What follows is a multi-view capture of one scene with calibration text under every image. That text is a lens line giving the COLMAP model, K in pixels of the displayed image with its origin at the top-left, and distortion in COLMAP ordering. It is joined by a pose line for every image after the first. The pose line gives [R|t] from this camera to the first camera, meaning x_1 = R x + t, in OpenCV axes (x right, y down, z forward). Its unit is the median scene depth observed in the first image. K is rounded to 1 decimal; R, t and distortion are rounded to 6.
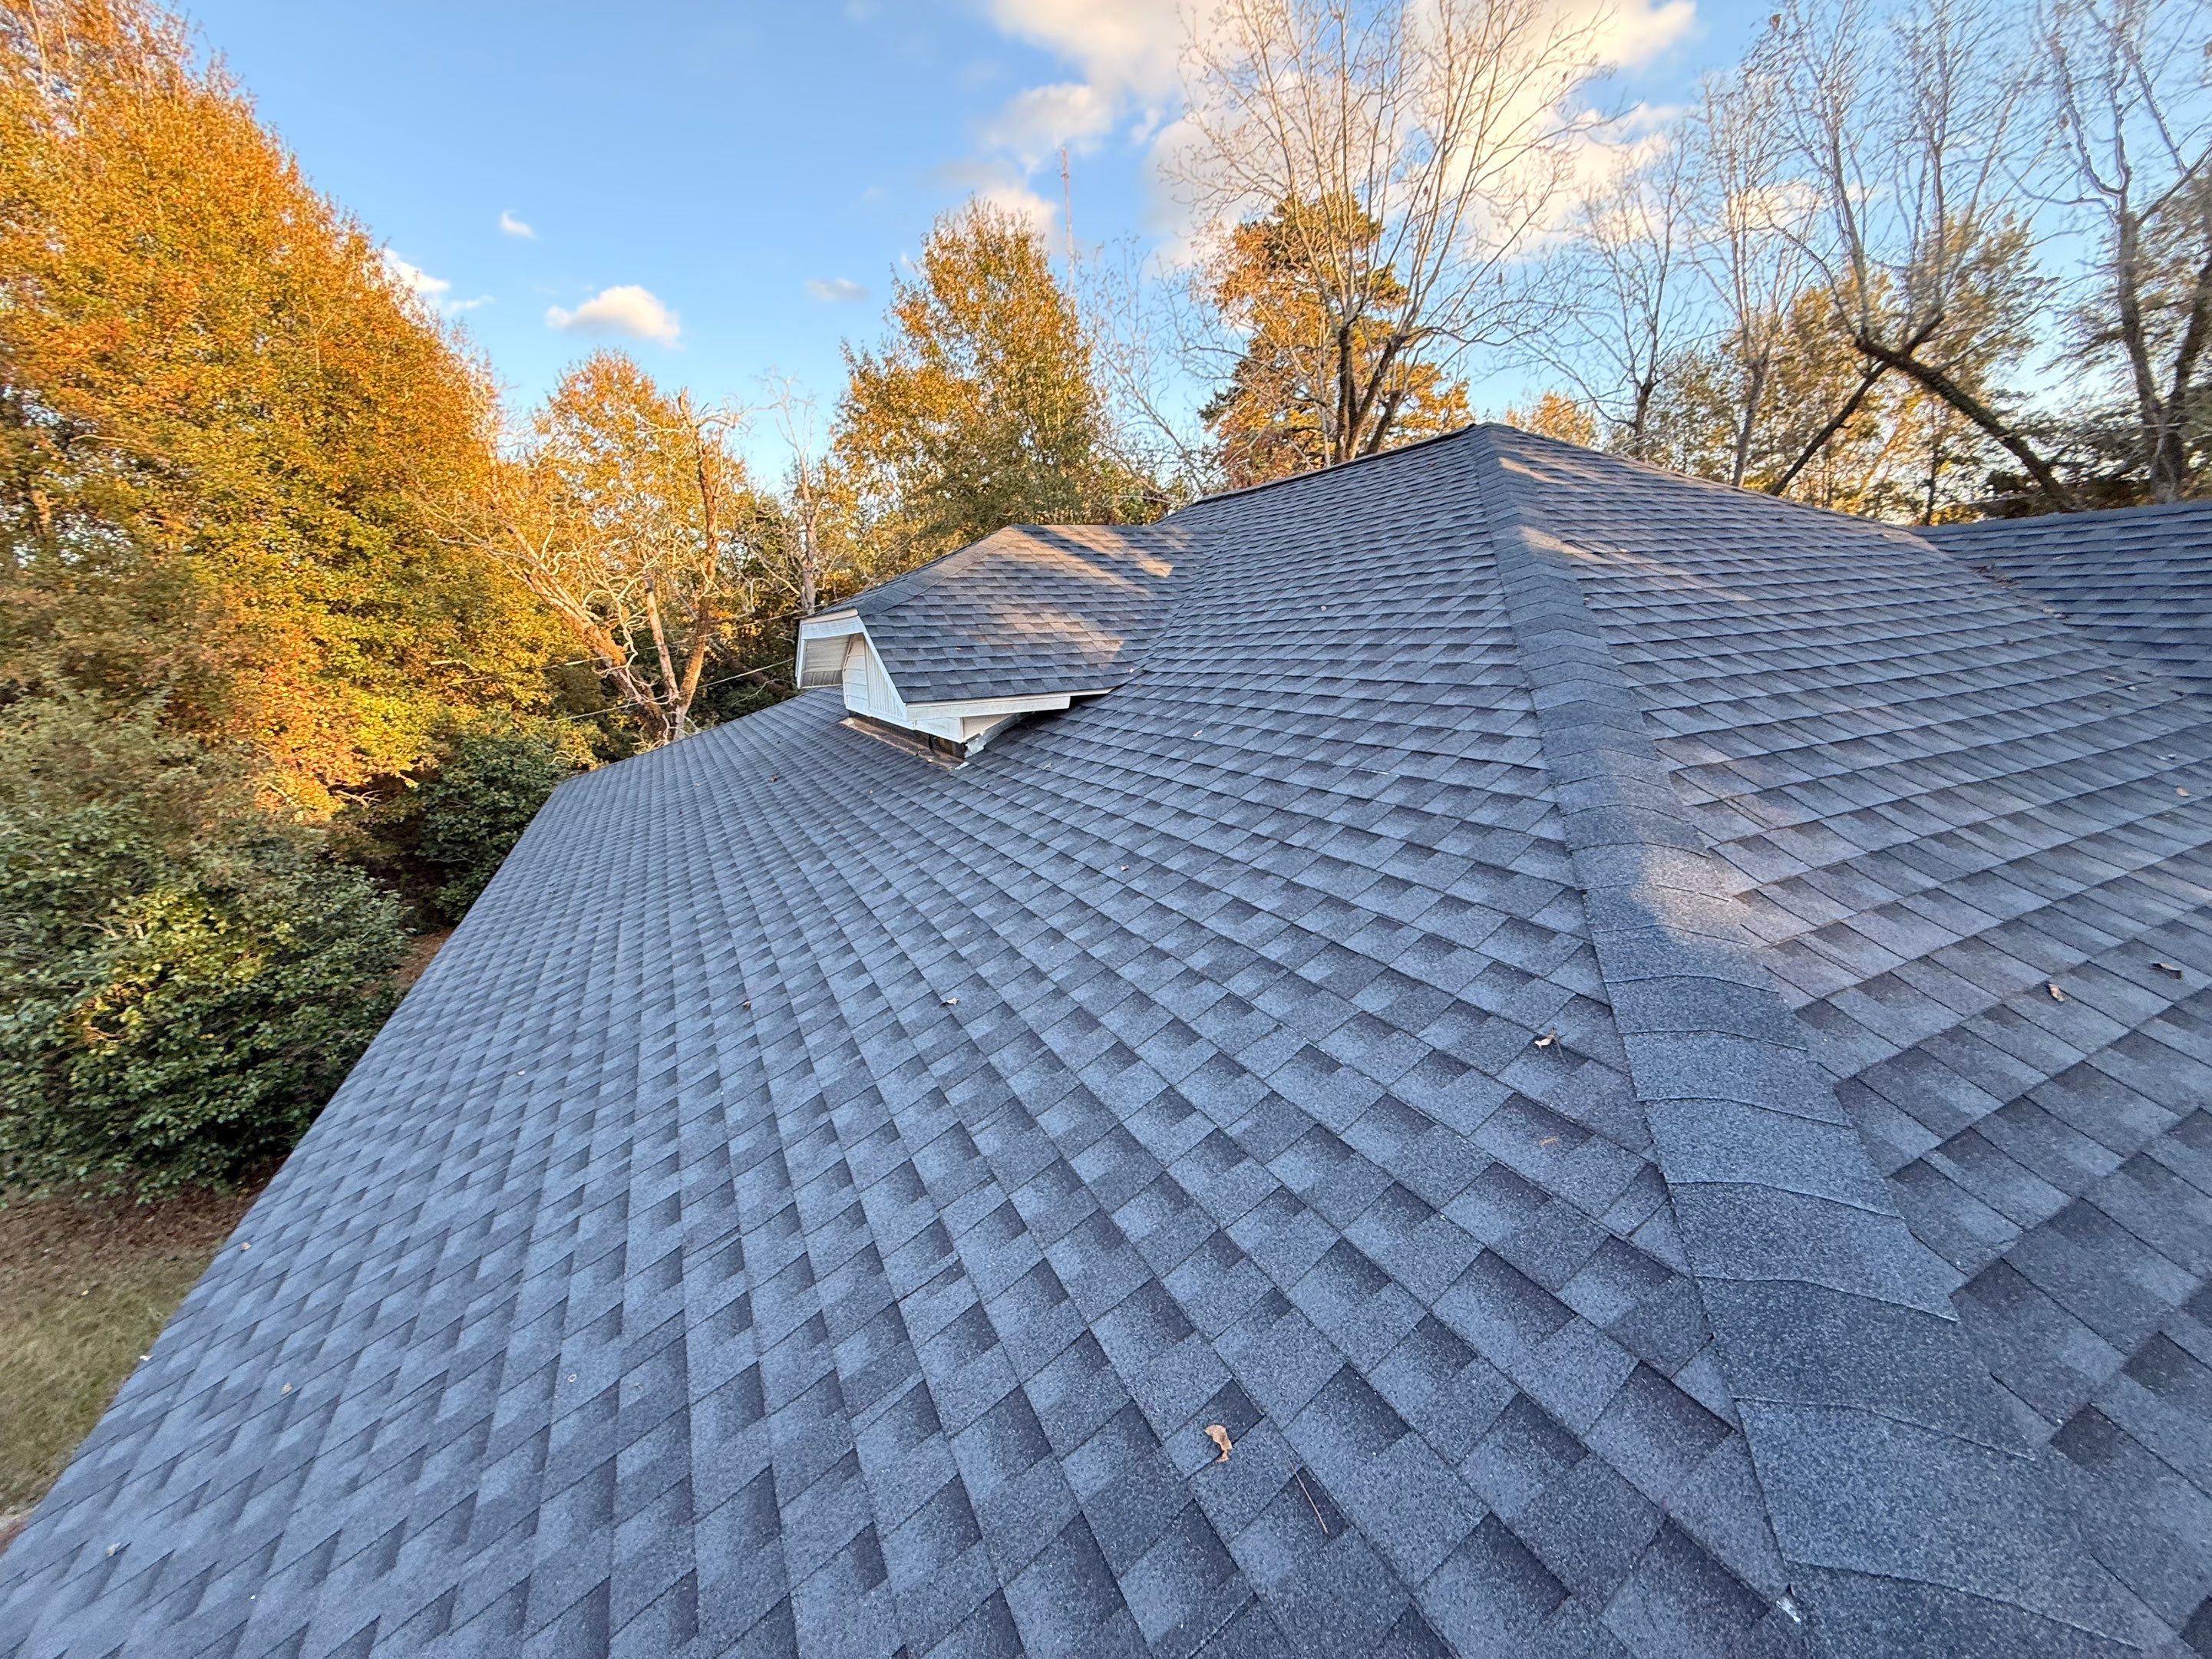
lens RADIAL K [[879.9, 0, 1099.3], [0, 879.9, 828.0], [0, 0, 1]] dist [-0.000519, 0.000206]
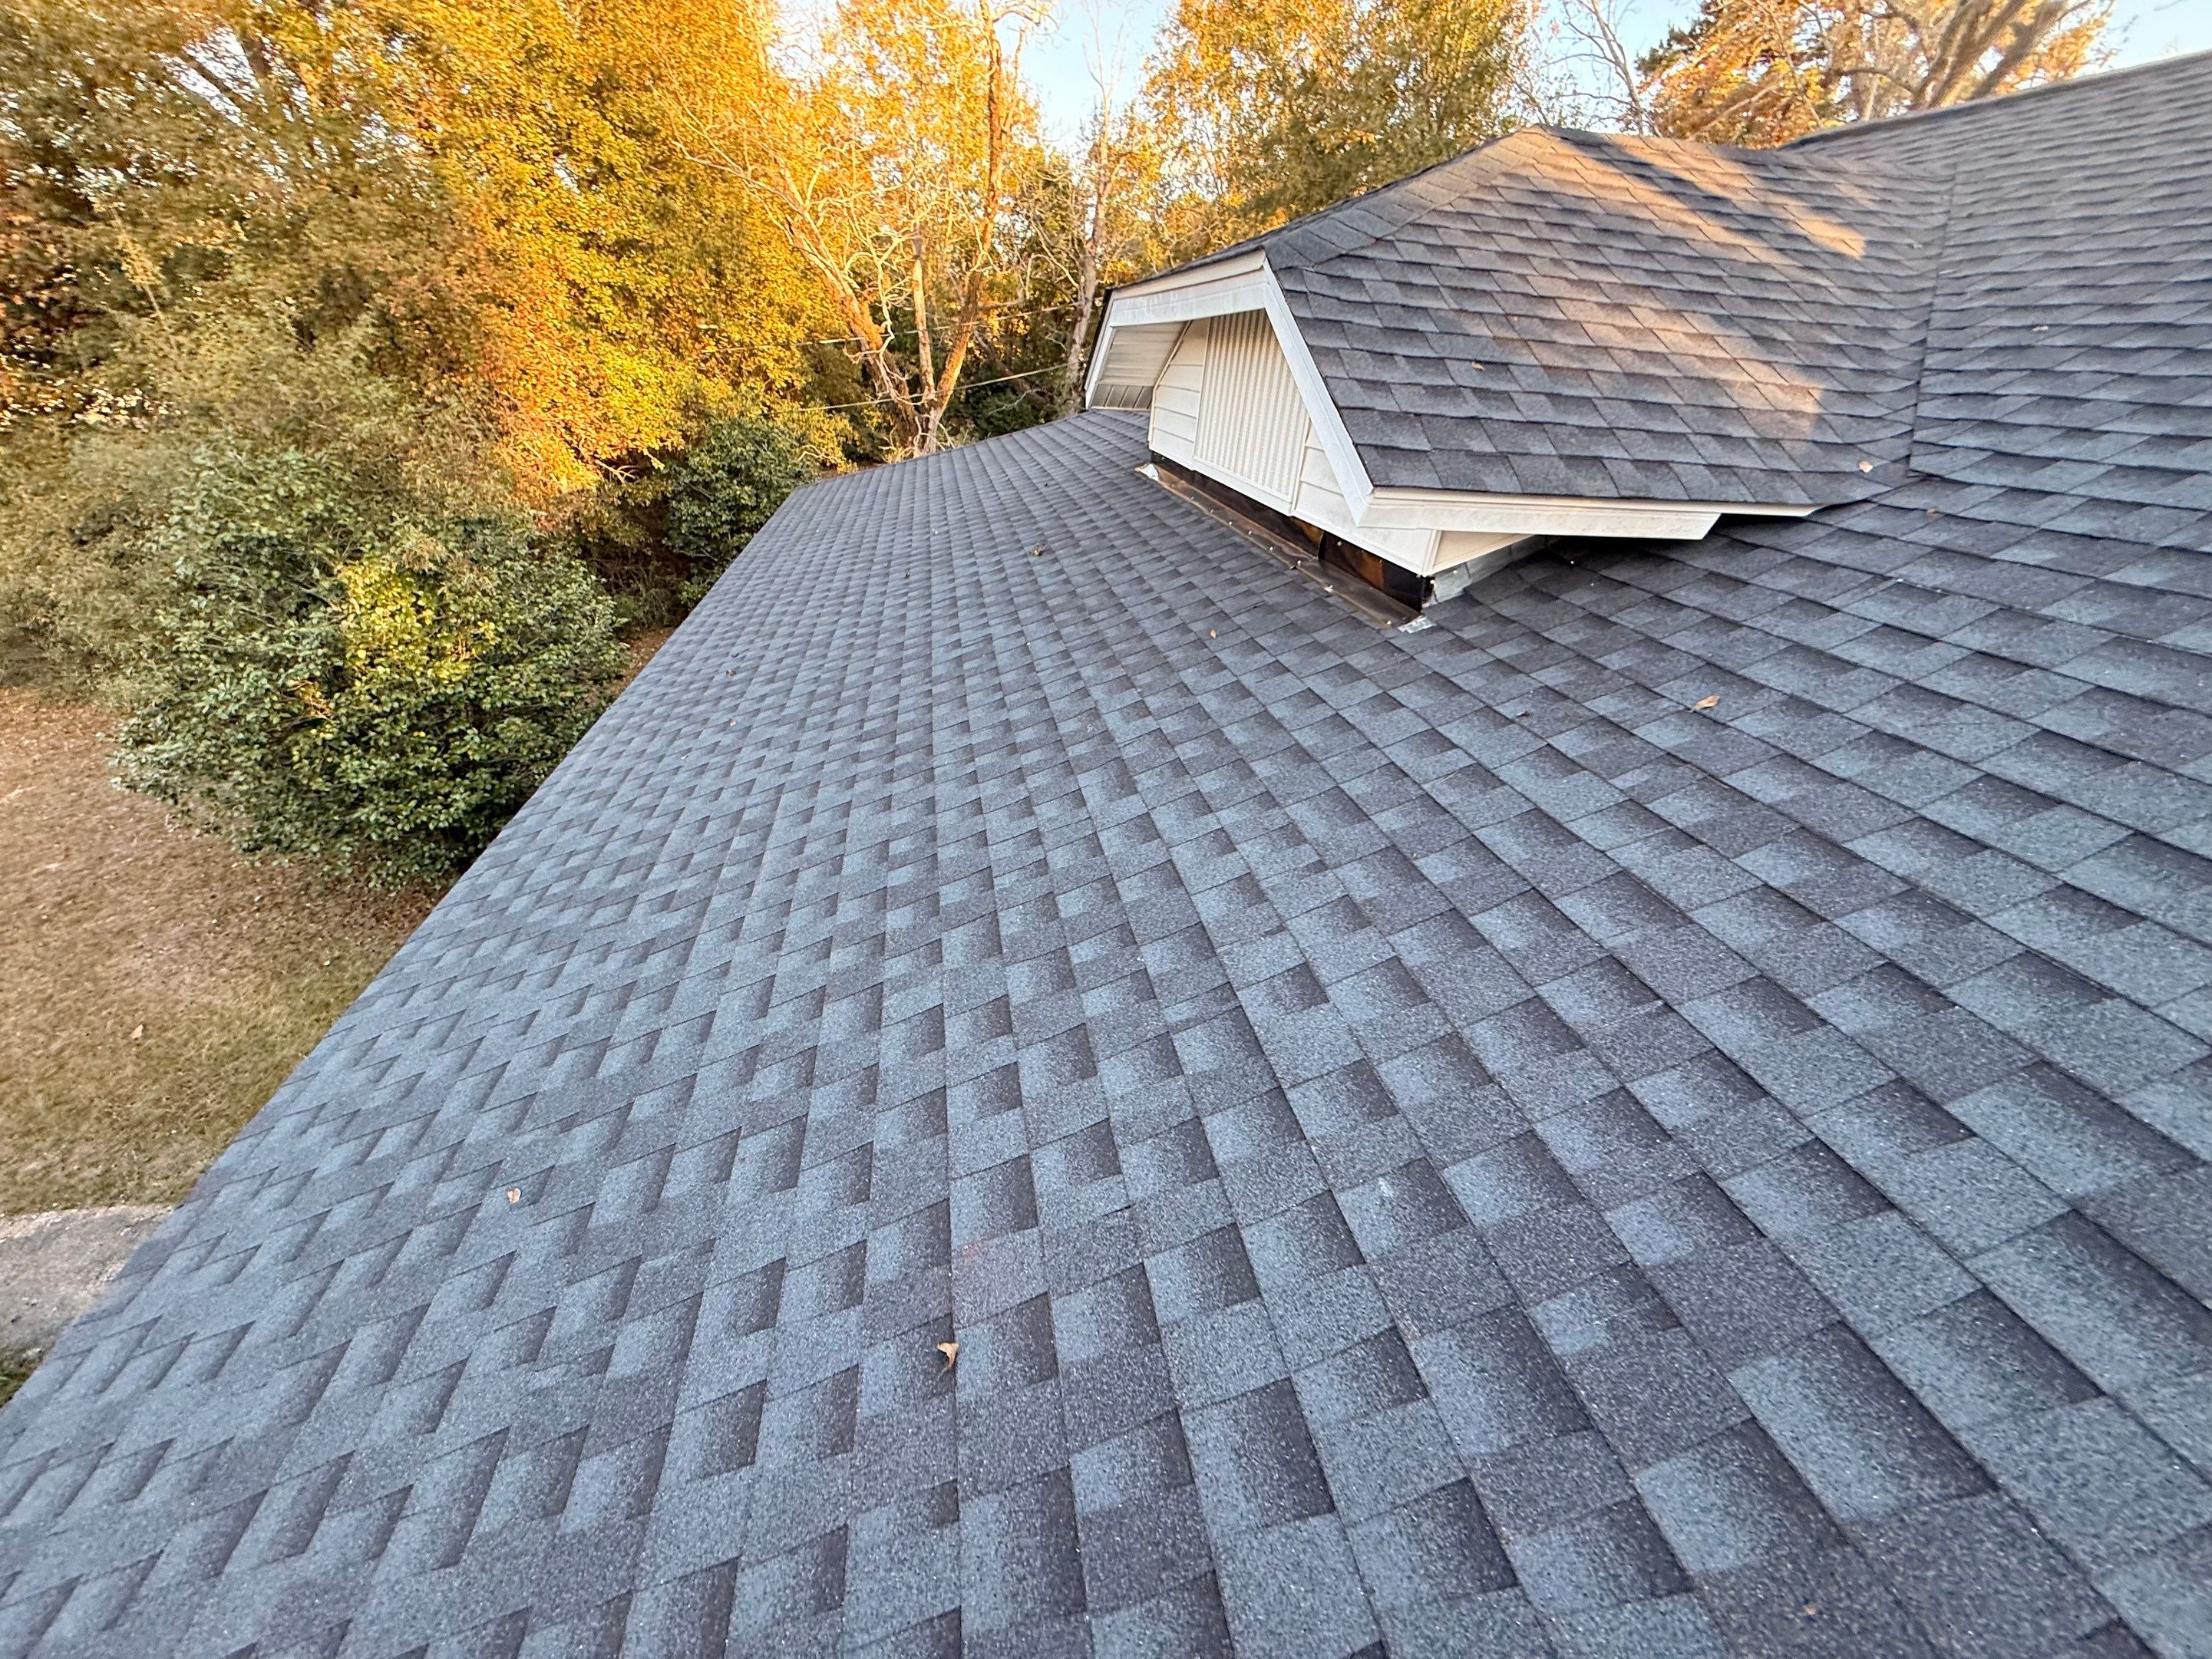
lens RADIAL K [[879.9, 0, 1091.7], [0, 879.9, 821.2], [0, 0, 1]] dist [-0.000519, 0.000206]
pose [[0.952501, 0.222545, -0.207884, -0.068444], [-0.160129, 0.946638, 0.279705, -0.025538], [0.259038, -0.233131, 0.937309, 0.156925]]
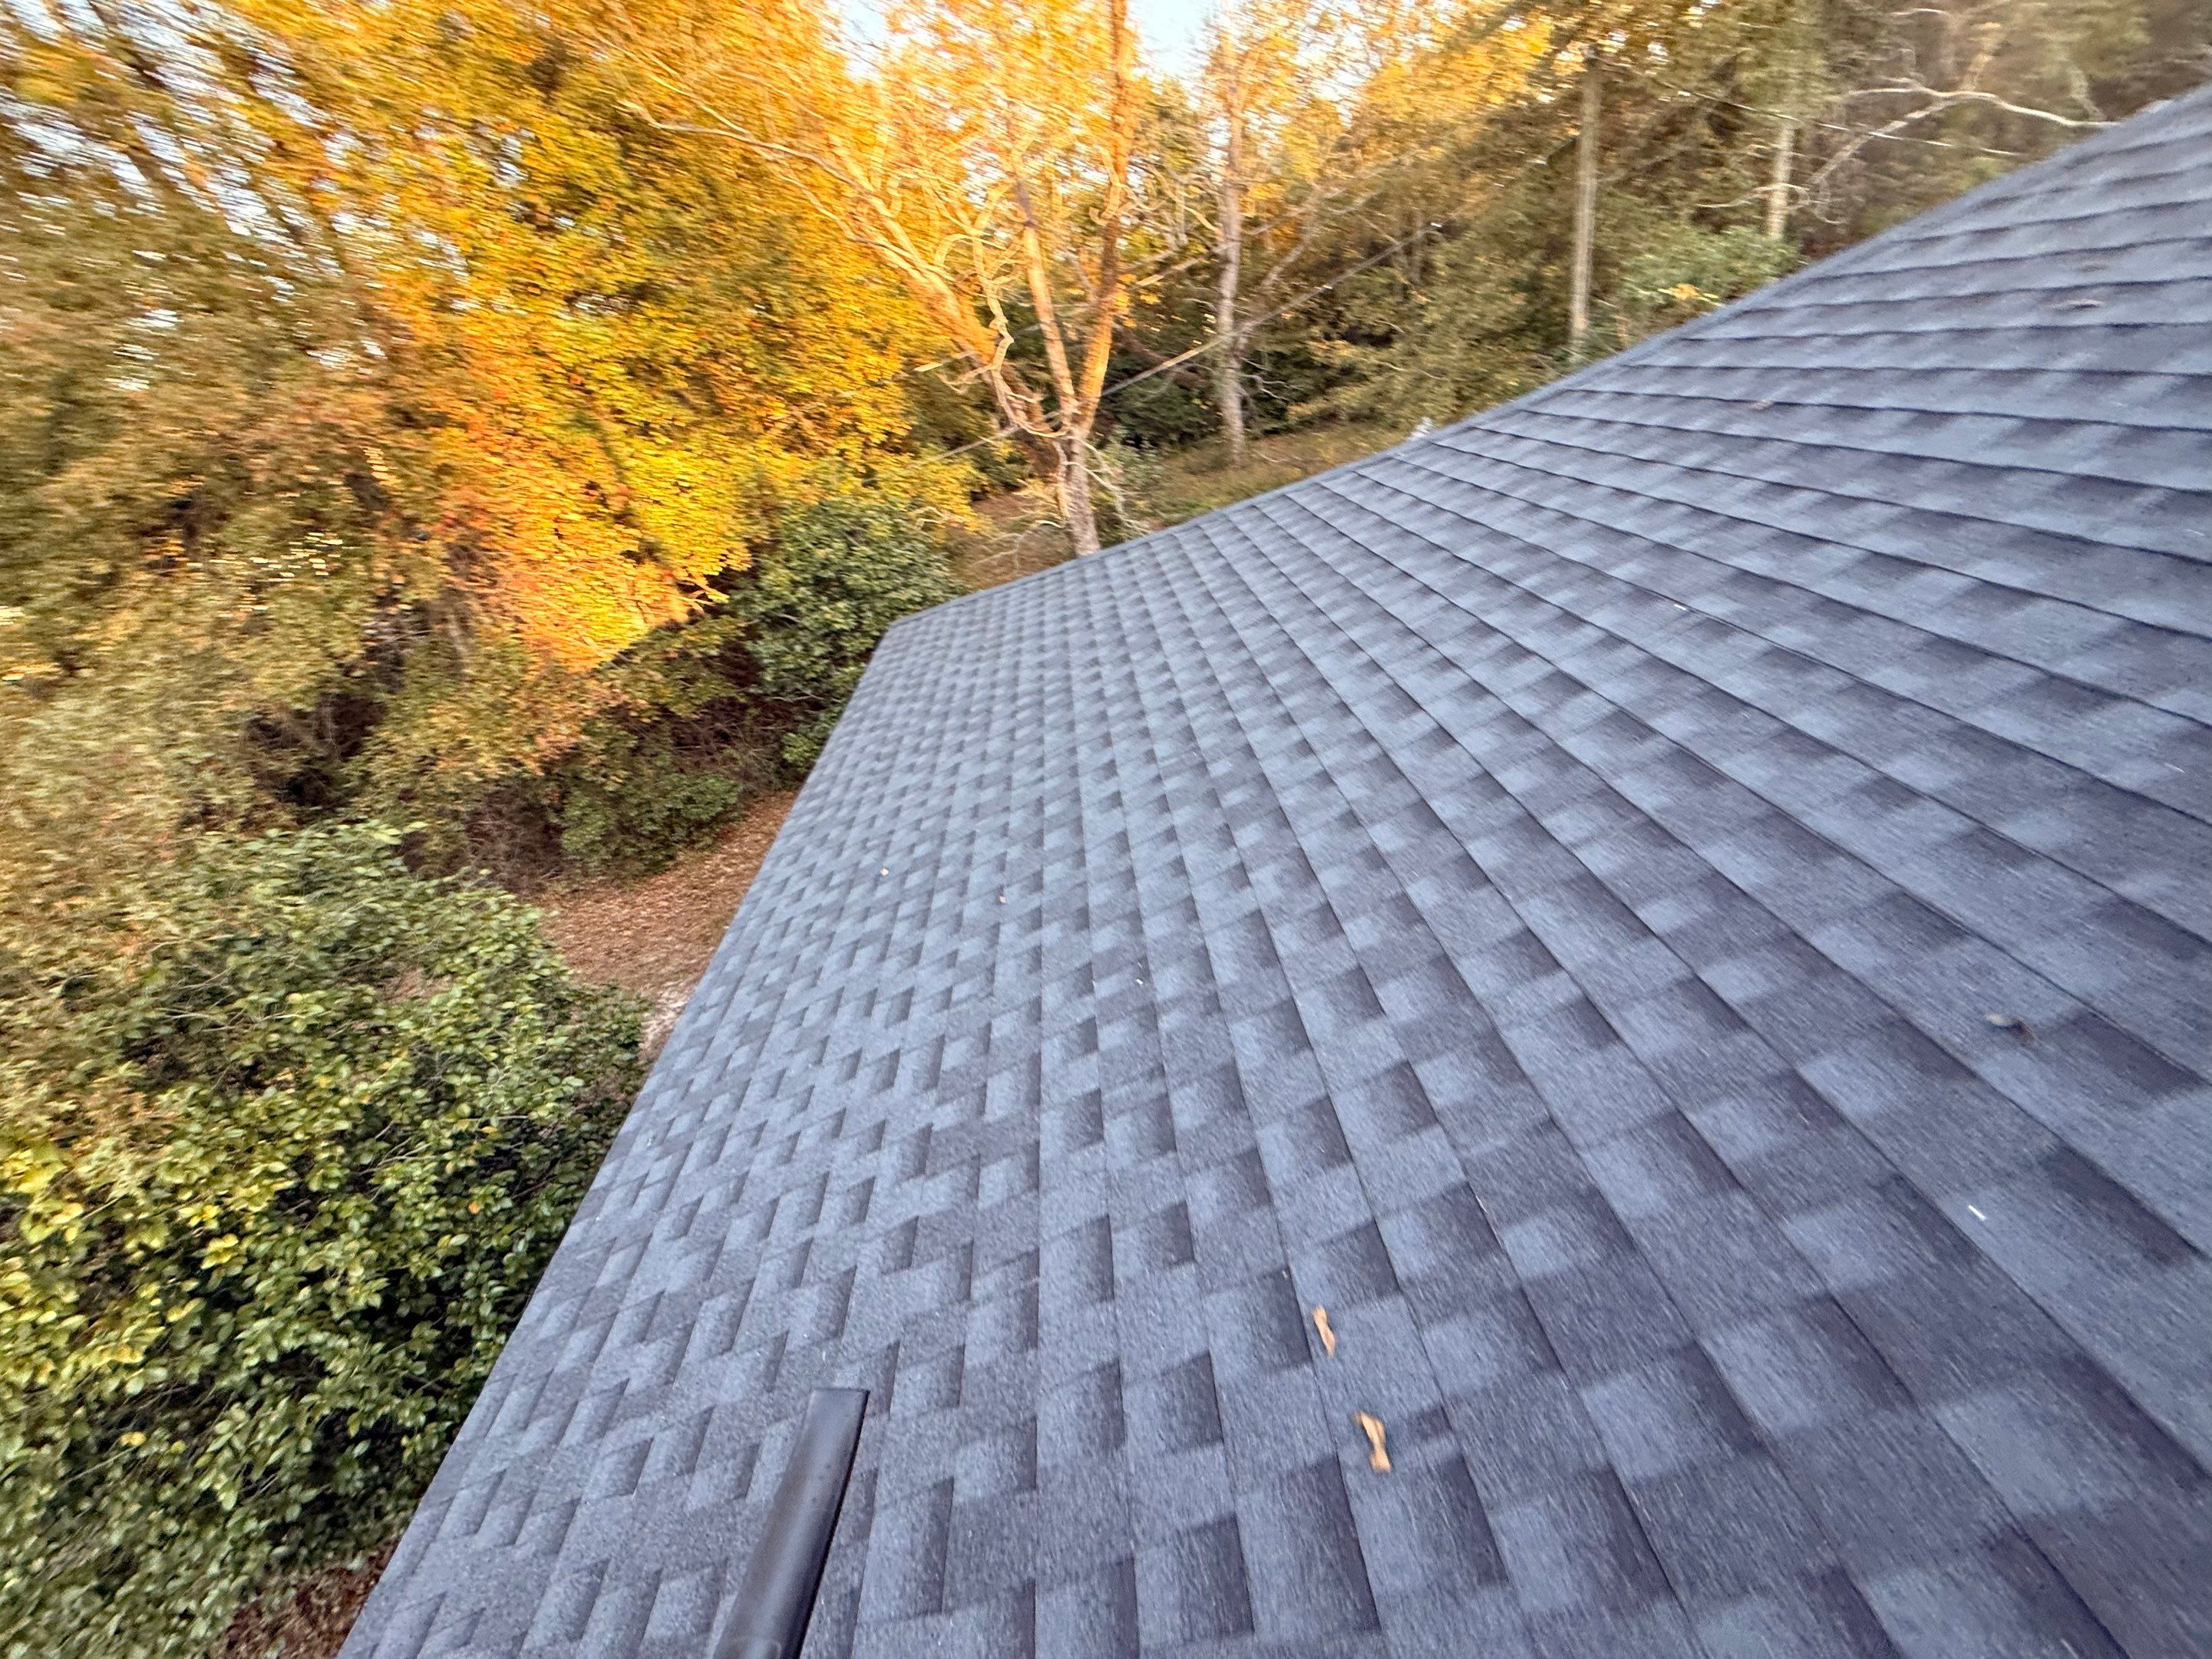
lens RADIAL K [[879.9, 0, 1124.4], [0, 879.9, 824.6], [0, 0, 1]] dist [-0.000519, 0.000206]
pose [[0.924678, 0.100364, -0.367285, -0.235206], [0.024376, 0.947050, 0.320159, -0.087990], [0.379970, -0.304997, 0.873270, 0.471718]]
